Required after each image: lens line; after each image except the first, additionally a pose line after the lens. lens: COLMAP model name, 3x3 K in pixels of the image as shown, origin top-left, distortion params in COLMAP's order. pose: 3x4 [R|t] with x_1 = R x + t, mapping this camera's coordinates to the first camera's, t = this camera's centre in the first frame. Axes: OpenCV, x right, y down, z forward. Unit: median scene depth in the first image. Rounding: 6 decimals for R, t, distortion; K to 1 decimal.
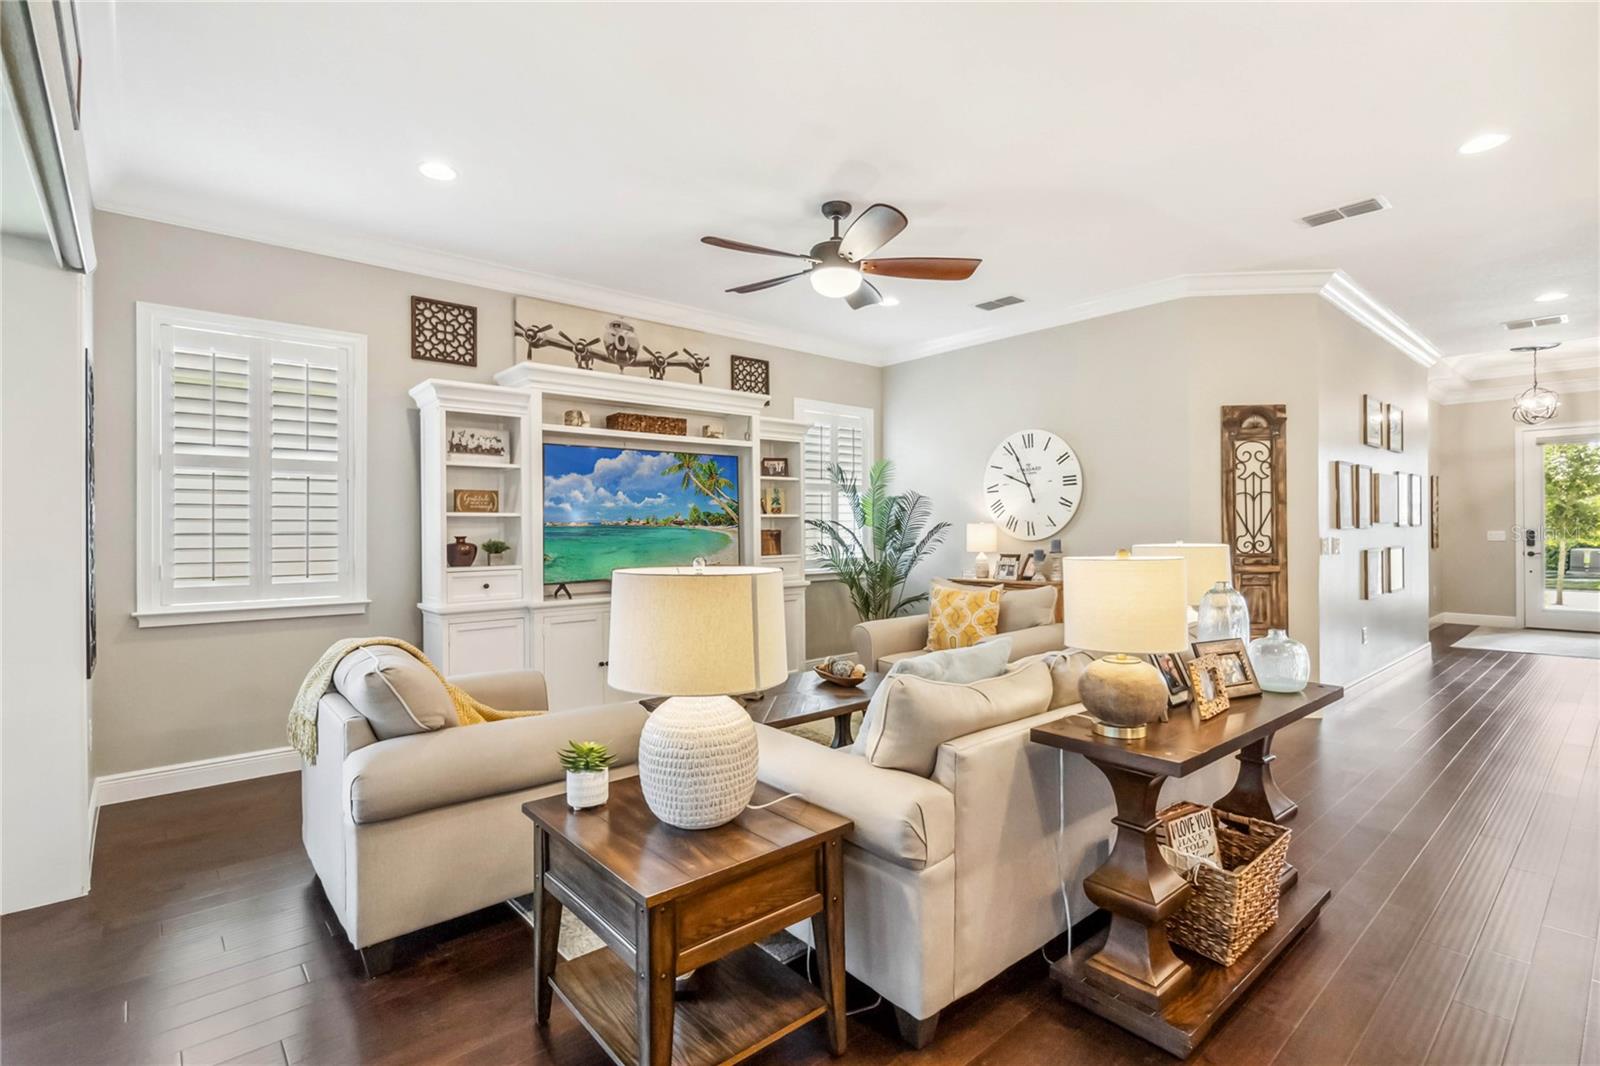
lens RADIAL K [[756.2, 0, 810.5], [0, 756.2, 529.4], [0, 0, 1]] dist [0.002108, 0.000032]
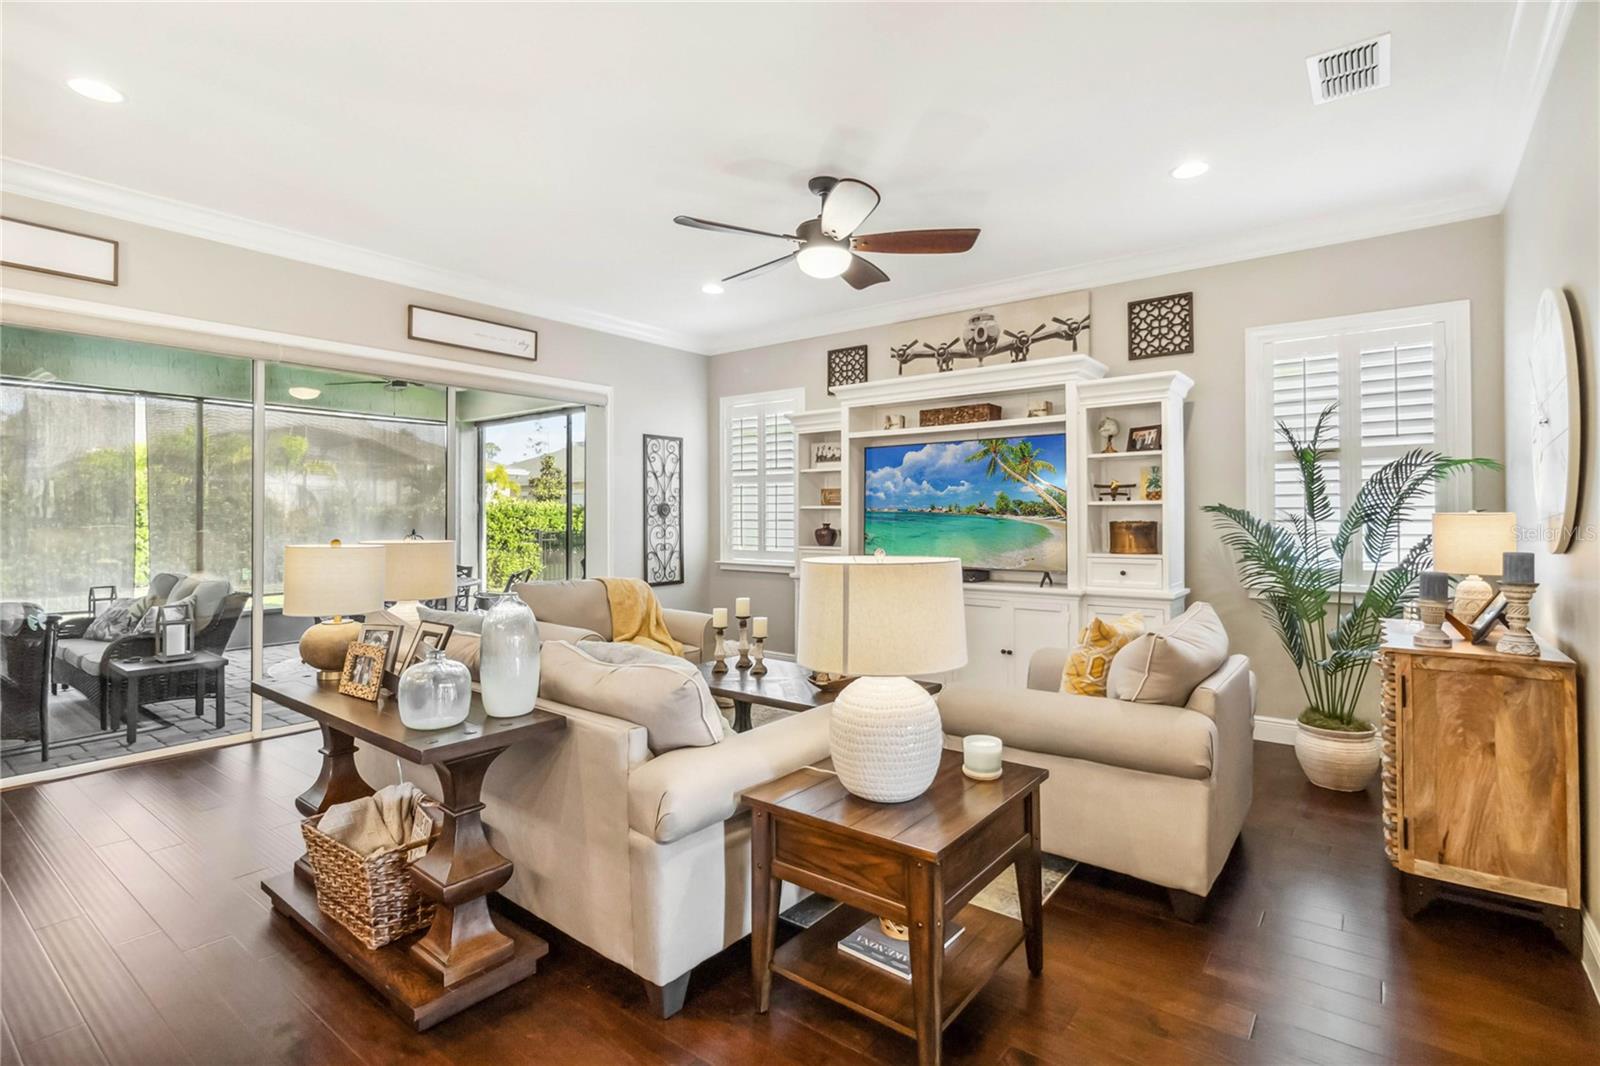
lens RADIAL K [[756.2, 0, 810.9], [0, 756.2, 520.4], [0, 0, 1]] dist [0.002108, 0.000032]
pose [[0.191670, 0.003005, -0.981455, 0.716535], [-0.010811, 0.999941, 0.000950, 0.003864], [0.981400, 0.010429, 0.191691, 0.595305]]
